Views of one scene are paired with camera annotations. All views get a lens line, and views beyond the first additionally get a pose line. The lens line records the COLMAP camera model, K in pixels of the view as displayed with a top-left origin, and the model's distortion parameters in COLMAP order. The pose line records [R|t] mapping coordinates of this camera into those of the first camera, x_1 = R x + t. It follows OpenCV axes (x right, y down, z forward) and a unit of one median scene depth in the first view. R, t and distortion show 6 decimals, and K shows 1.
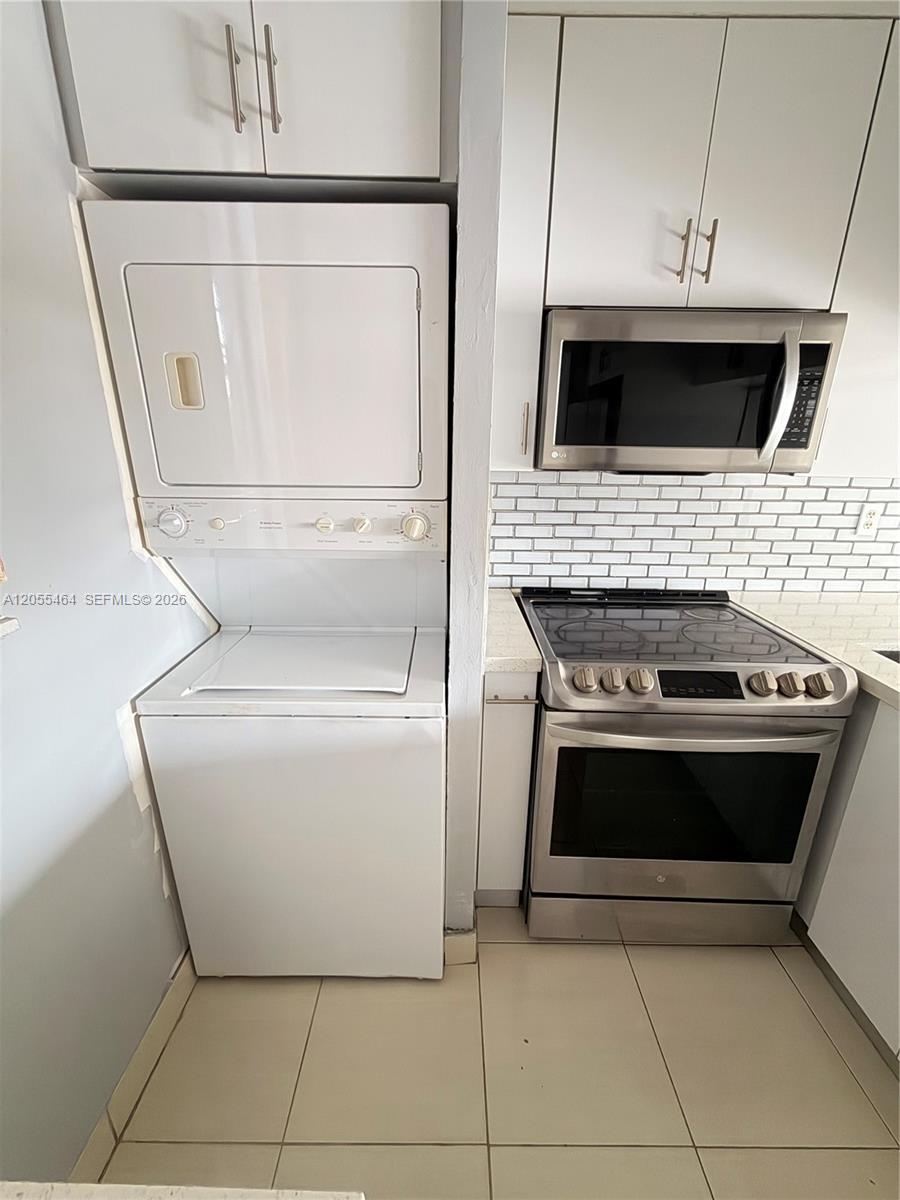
lens RADIAL K [[476.0, 0, 450.5], [0, 476.0, 597.1], [0, 0, 1]] dist [0.002719, 0.000083]
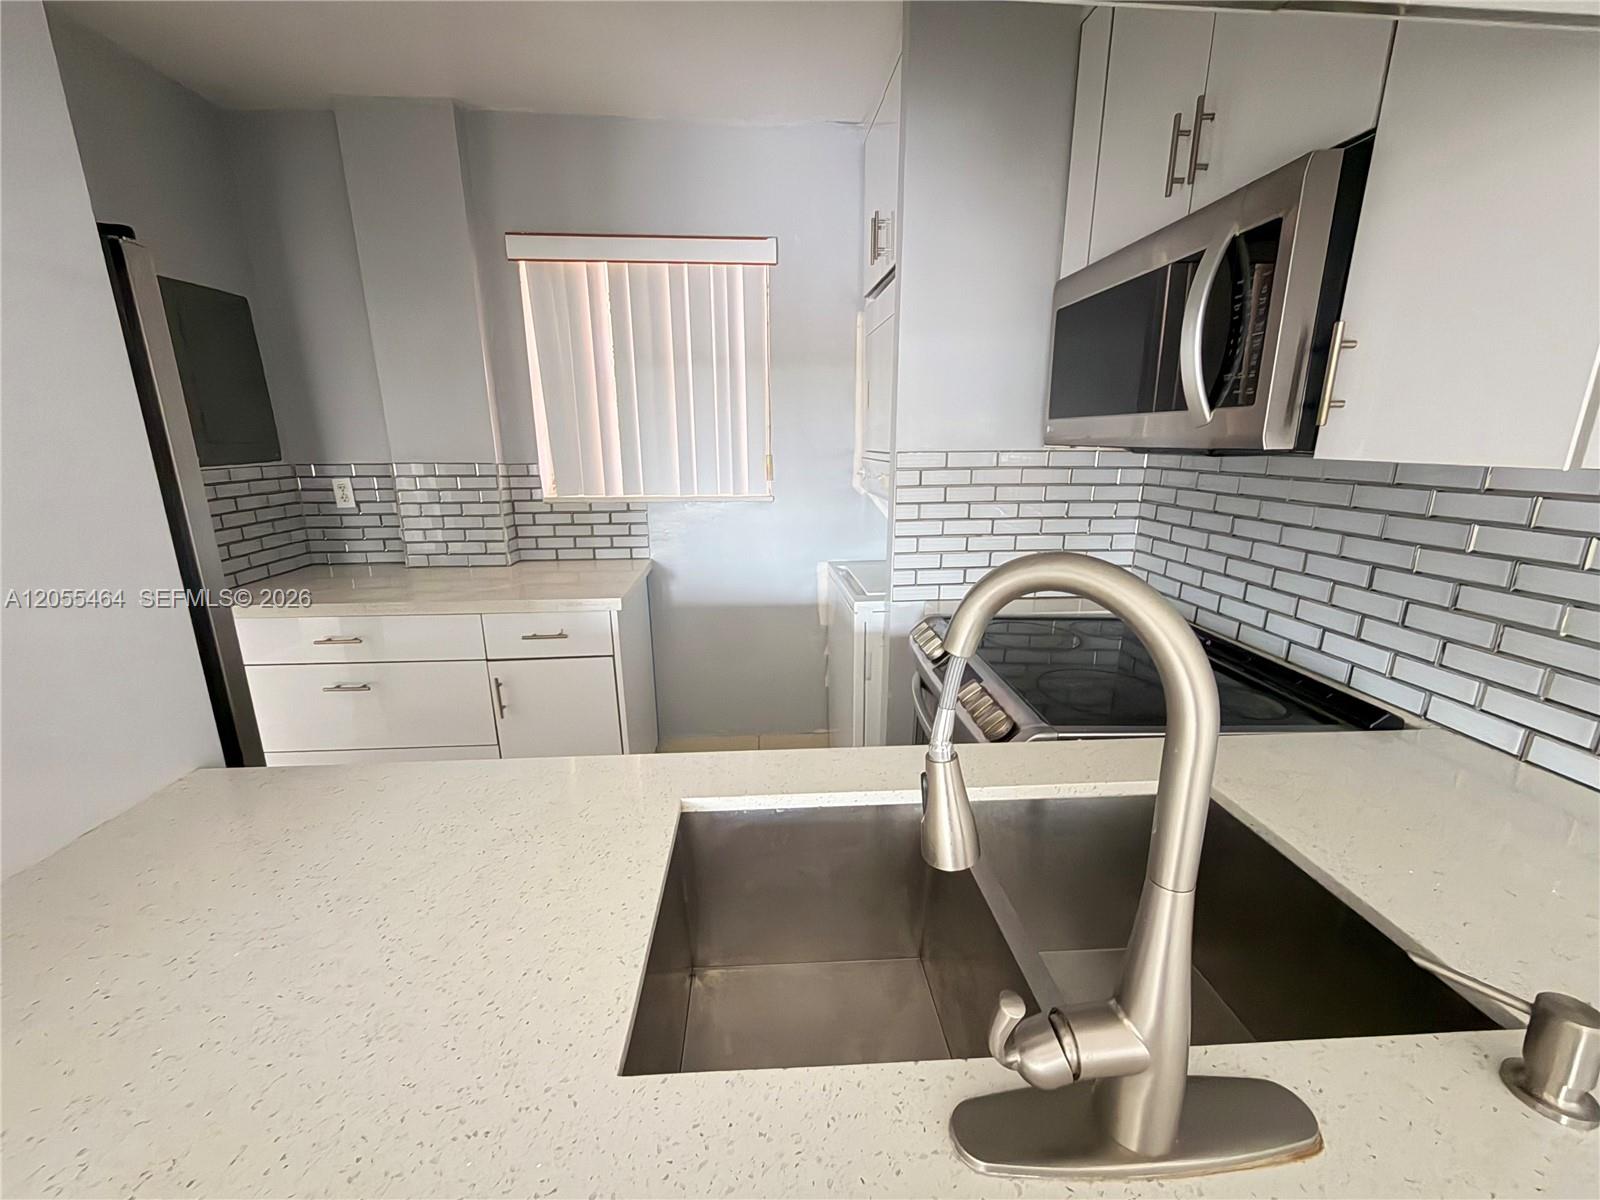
lens RADIAL K [[634.7, 0, 800.0], [0, 634.7, 600.0], [0, 0, 1]] dist [0.002719, 0.000083]
pose [[0.072869, 0.231530, -0.970095, 1.539931], [-0.295033, 0.934151, 0.200790, -0.097908], [0.952704, 0.271579, 0.136380, 0.478332]]
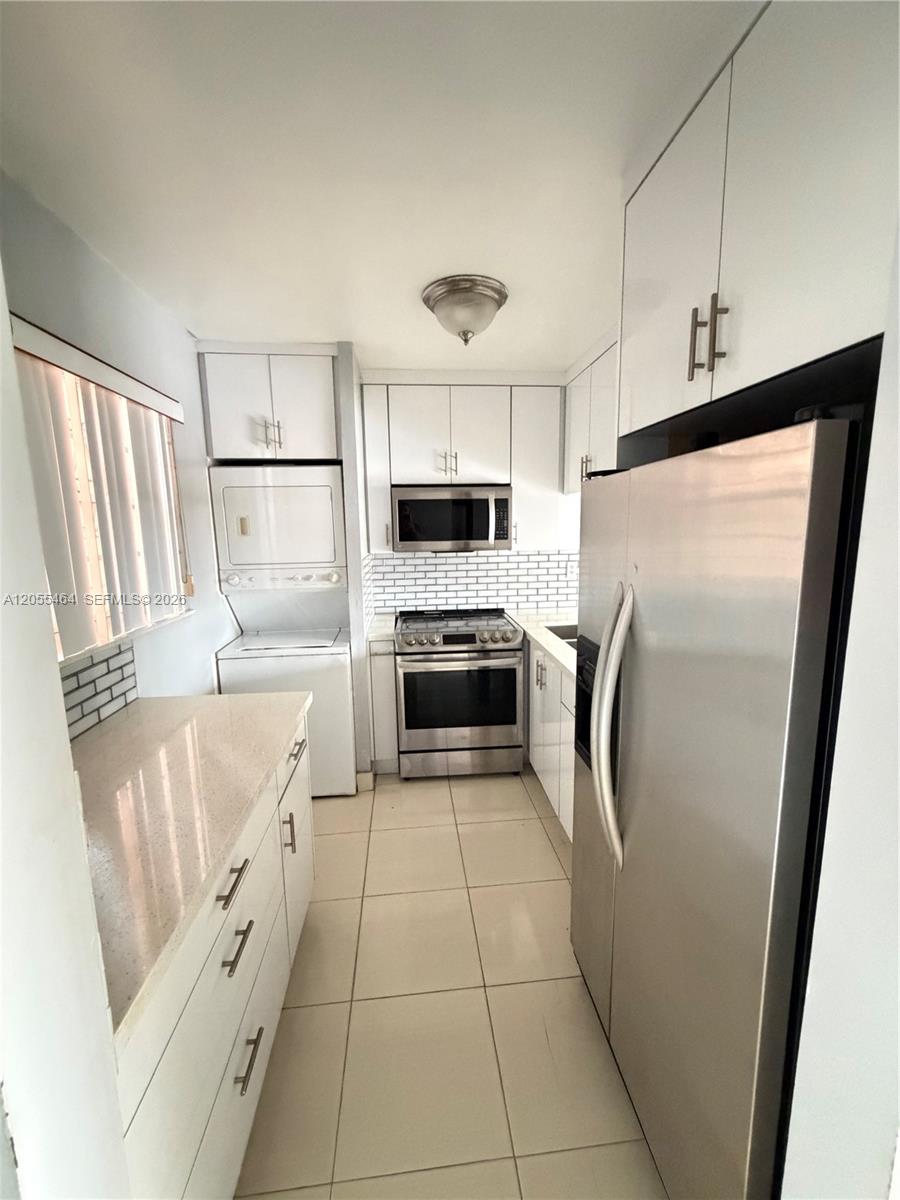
lens RADIAL K [[476.0, 0, 450.5], [0, 476.0, 597.1], [0, 0, 1]] dist [0.002719, 0.000083]
pose [[0.994805, -0.043509, 0.092037, 0.254251], [0.056673, 0.987713, -0.145638, 0.297990], [-0.084570, 0.150098, 0.985048, -1.267201]]
